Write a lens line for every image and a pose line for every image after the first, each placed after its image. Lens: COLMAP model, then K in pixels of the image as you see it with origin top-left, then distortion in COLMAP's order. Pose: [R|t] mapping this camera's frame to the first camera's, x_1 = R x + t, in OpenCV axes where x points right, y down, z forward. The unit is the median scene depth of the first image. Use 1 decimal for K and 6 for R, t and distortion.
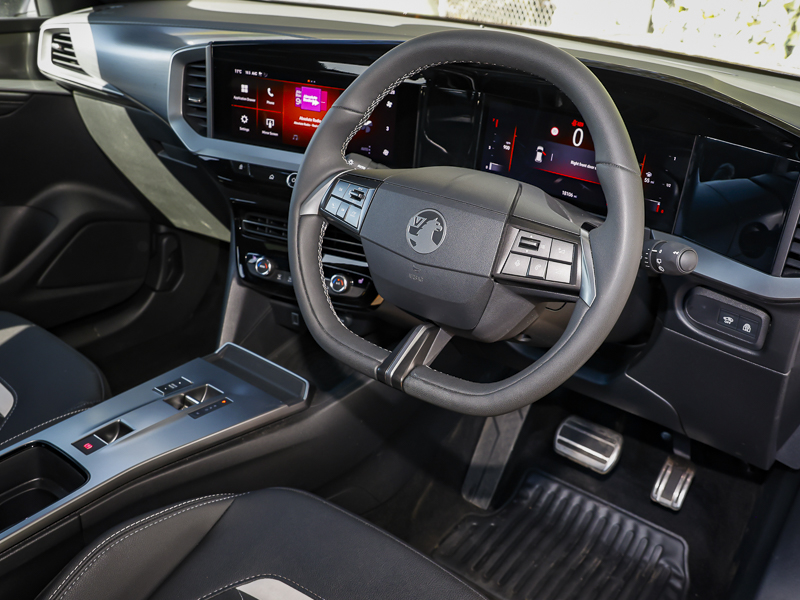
lens RADIAL K [[821.1, 0, 396.8], [0, 821.1, 305.4], [0, 0, 1]] dist [0.014246, 0.000000]
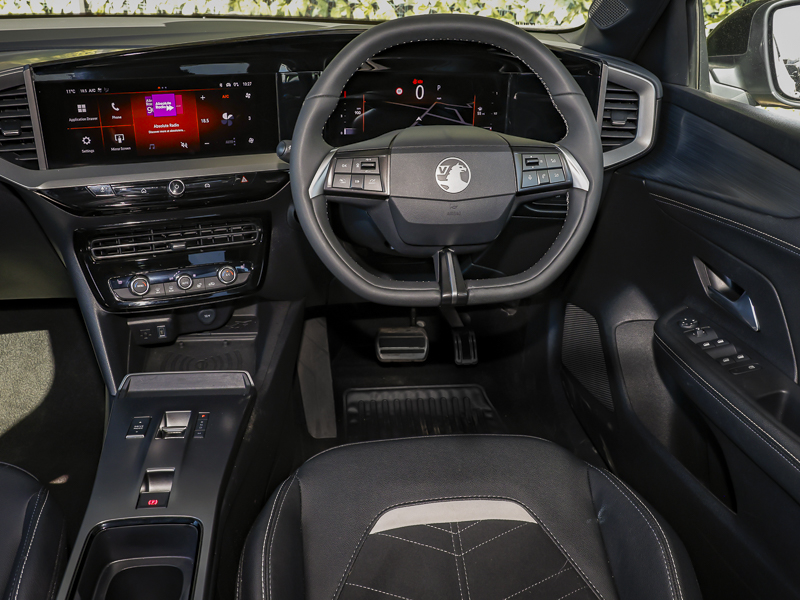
lens RADIAL K [[821.1, 0, 396.6], [0, 821.1, 299.2], [0, 0, 1]] dist [0.014246, 0.000000]
pose [[0.705152, -0.325315, 0.630024, -0.599692], [0.312081, 0.940242, 0.136202, -0.074250], [-0.636684, 0.100576, 0.764538, 0.070893]]
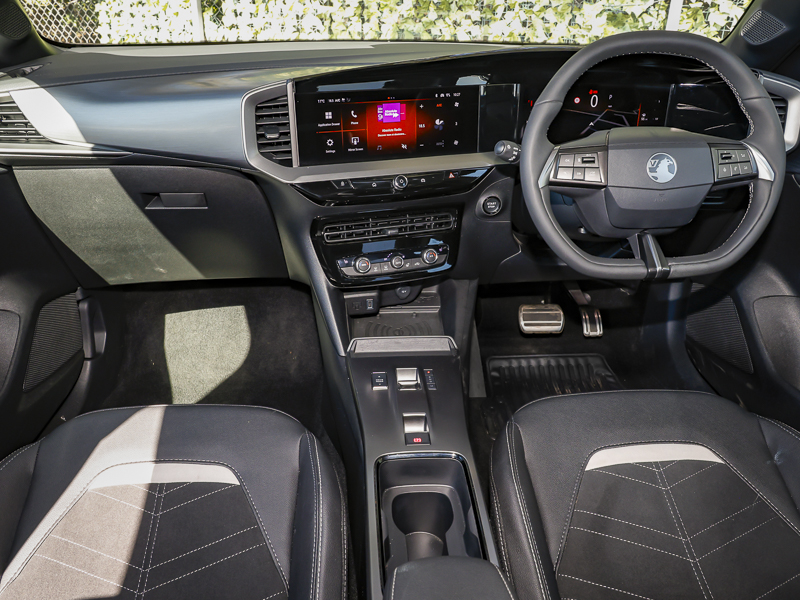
lens RADIAL K [[697.1, 0, 400.9], [0, 697.1, 300.7], [0, 0, 1]] dist [0.012910, 0.004870]
pose [[0.728854, -0.331715, 0.598947, -0.776513], [0.314446, 0.939258, 0.137543, -0.125667], [-0.608190, 0.088088, 0.788888, 0.205173]]
